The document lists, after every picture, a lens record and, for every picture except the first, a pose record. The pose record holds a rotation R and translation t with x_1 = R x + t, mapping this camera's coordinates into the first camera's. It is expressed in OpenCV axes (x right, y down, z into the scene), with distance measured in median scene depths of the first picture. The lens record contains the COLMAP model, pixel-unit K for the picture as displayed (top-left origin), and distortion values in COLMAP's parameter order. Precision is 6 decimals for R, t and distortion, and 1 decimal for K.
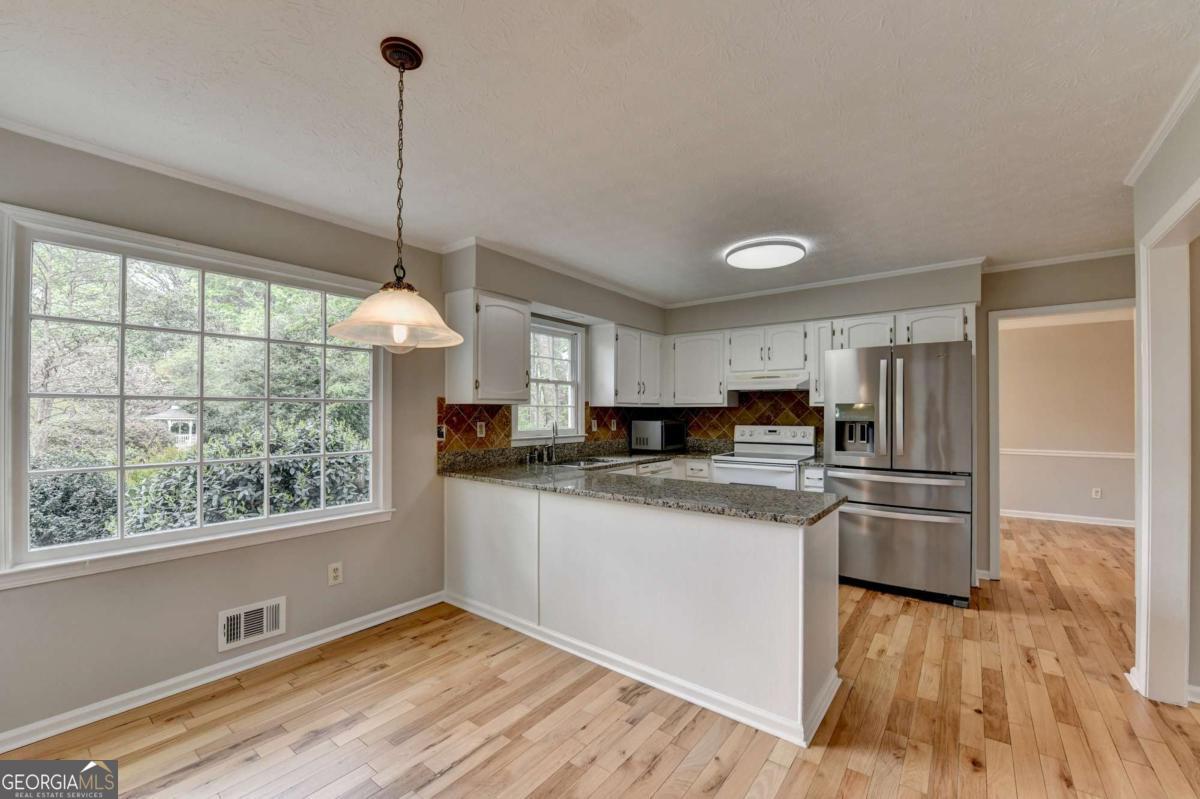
lens RADIAL K [[486.9, 0, 592.3], [0, 486.9, 413.6], [0, 0, 1]] dist [-0.018203, -0.000555]
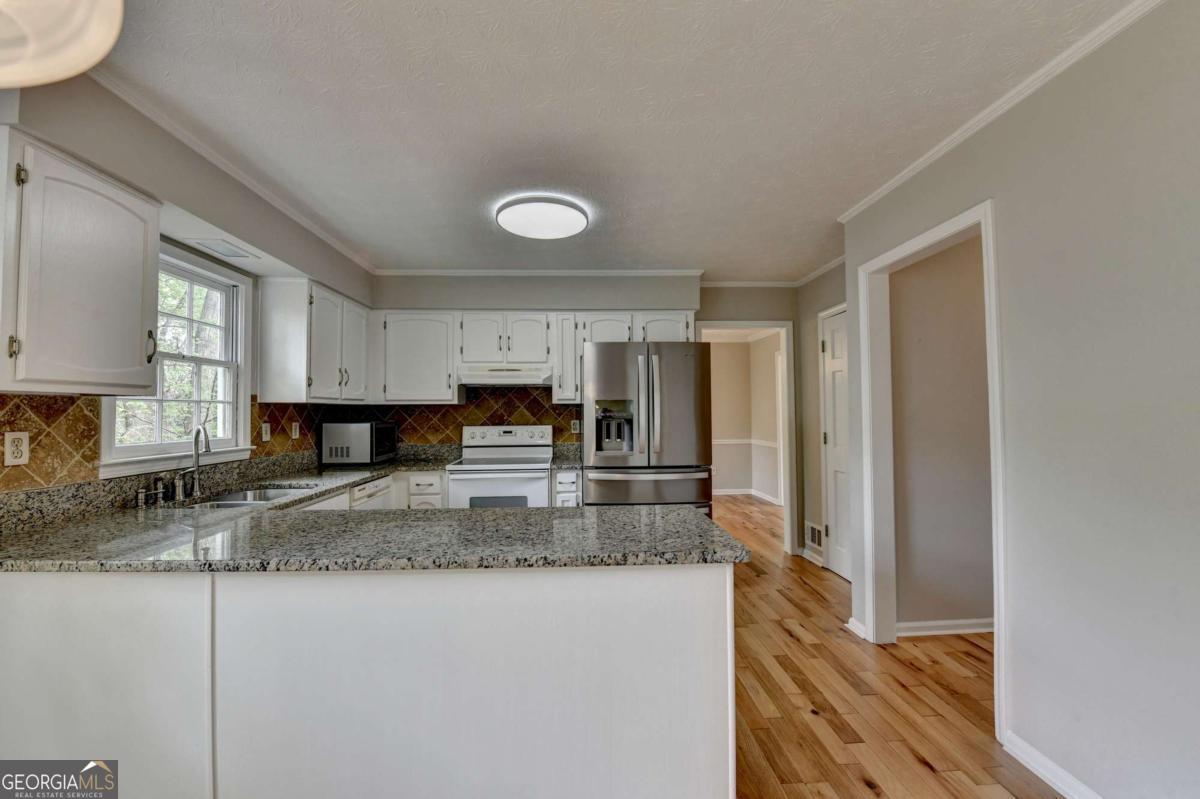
lens RADIAL K [[480.6, 0, 589.8], [0, 480.6, 401.7], [0, 0, 1]] dist [-0.015007, -0.002737]
pose [[0.763929, 0.007882, 0.645252, -0.094692], [0.010013, 0.999660, -0.024066, 0.004574], [-0.645223, 0.024846, 0.763591, 0.295226]]
